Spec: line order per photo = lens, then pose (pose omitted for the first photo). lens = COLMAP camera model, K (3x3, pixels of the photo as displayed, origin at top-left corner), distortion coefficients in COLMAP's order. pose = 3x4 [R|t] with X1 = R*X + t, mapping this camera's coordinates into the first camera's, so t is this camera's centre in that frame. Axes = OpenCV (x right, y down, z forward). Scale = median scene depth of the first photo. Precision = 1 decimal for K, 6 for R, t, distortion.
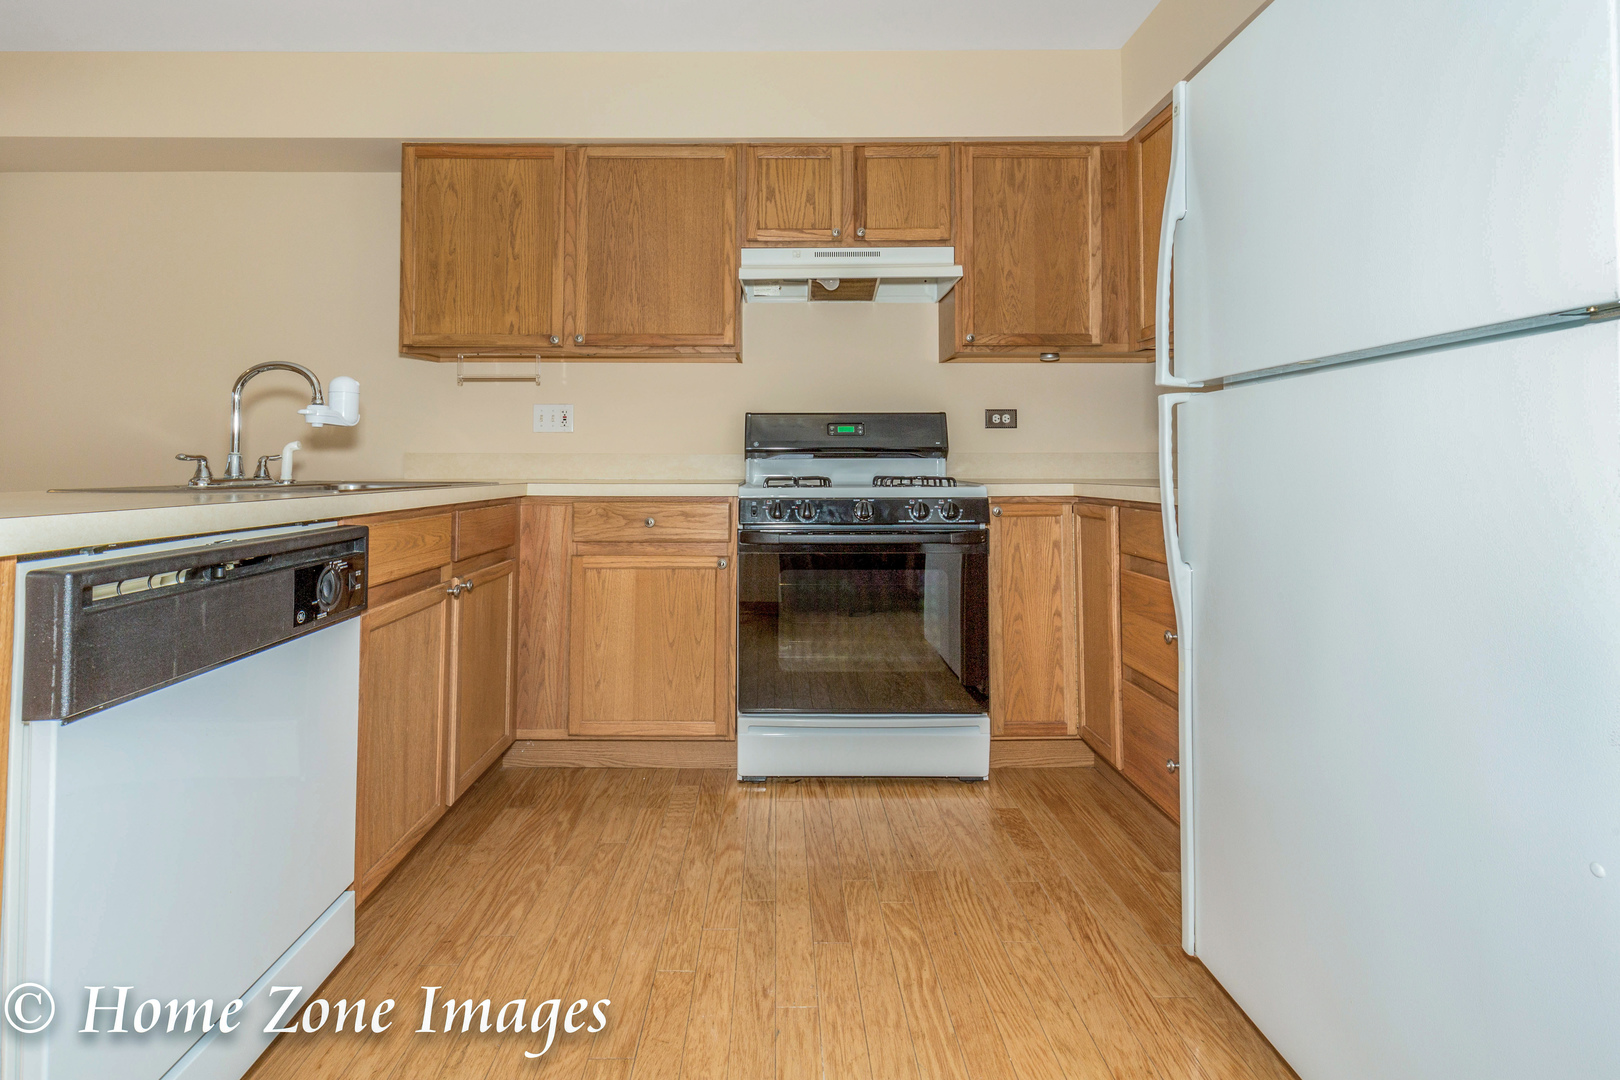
lens RADIAL K [[762.8, 0, 775.9], [0, 762.8, 434.8], [0, 0, 1]] dist [0.009525, -0.001967]
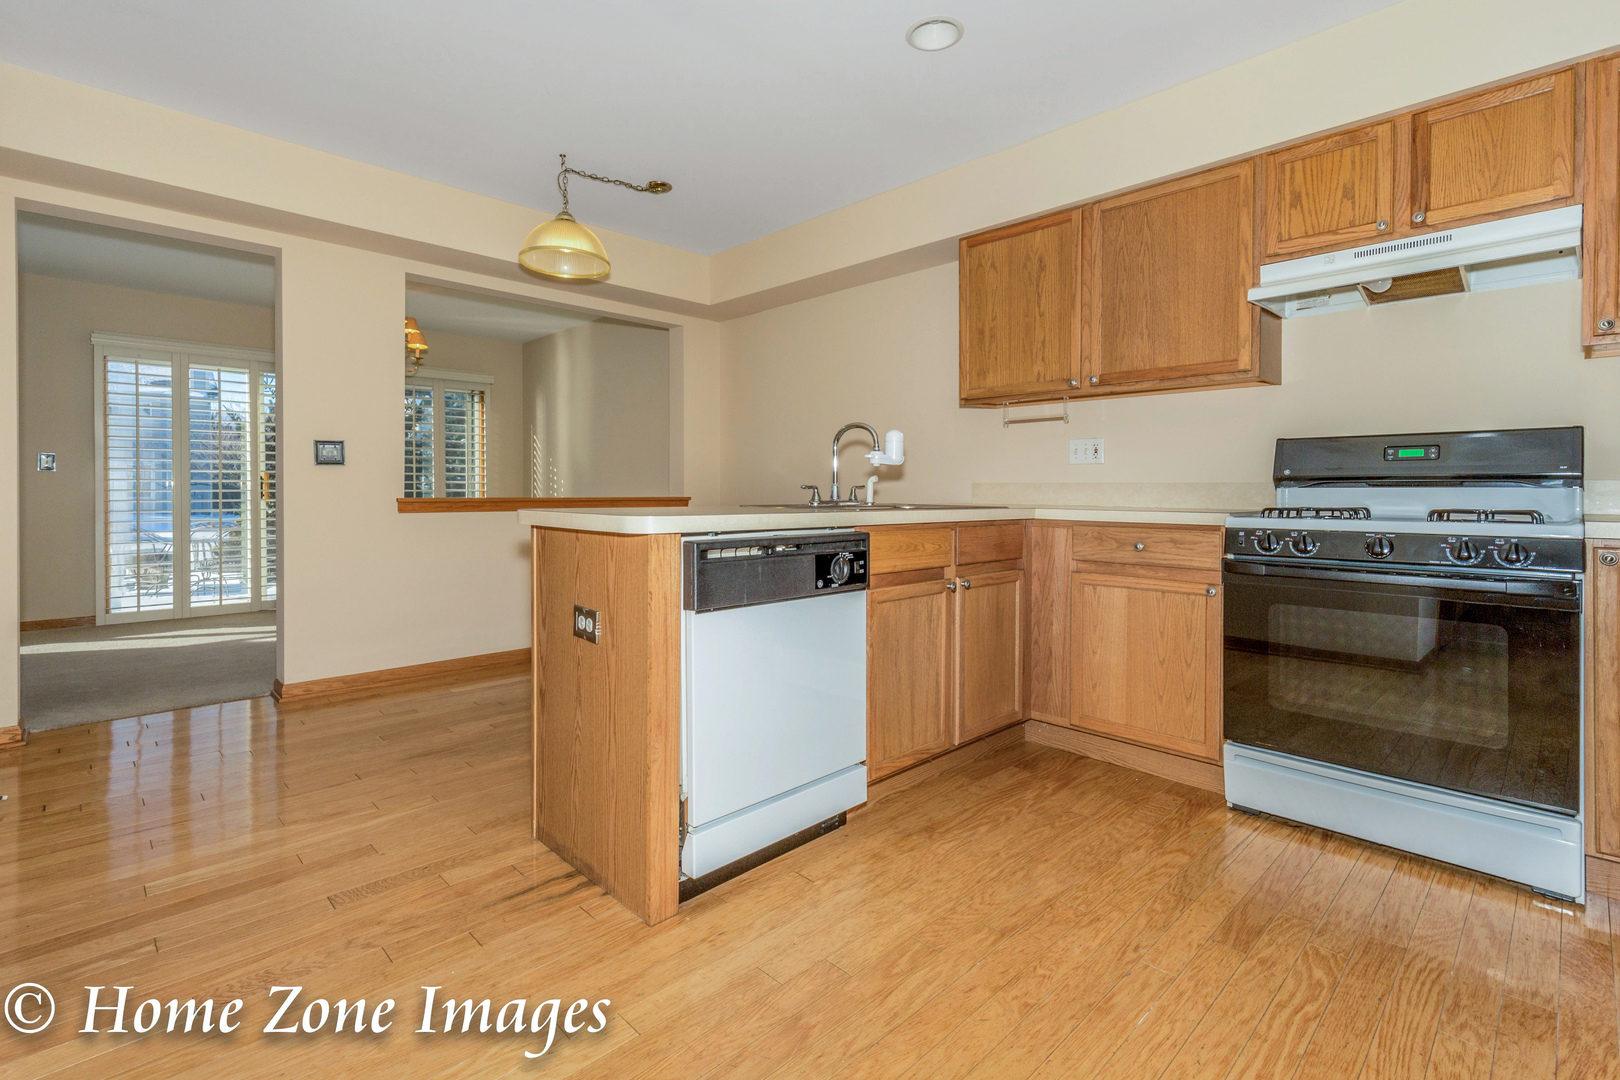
lens RADIAL K [[762.8, 0, 807.0], [0, 762.8, 485.4], [0, 0, 1]] dist [0.009525, -0.001967]
pose [[0.695966, -0.001073, -0.718074, 0.282279], [0.023780, 0.999485, 0.021555, -0.006516], [0.717681, -0.032077, 0.695633, -0.086319]]
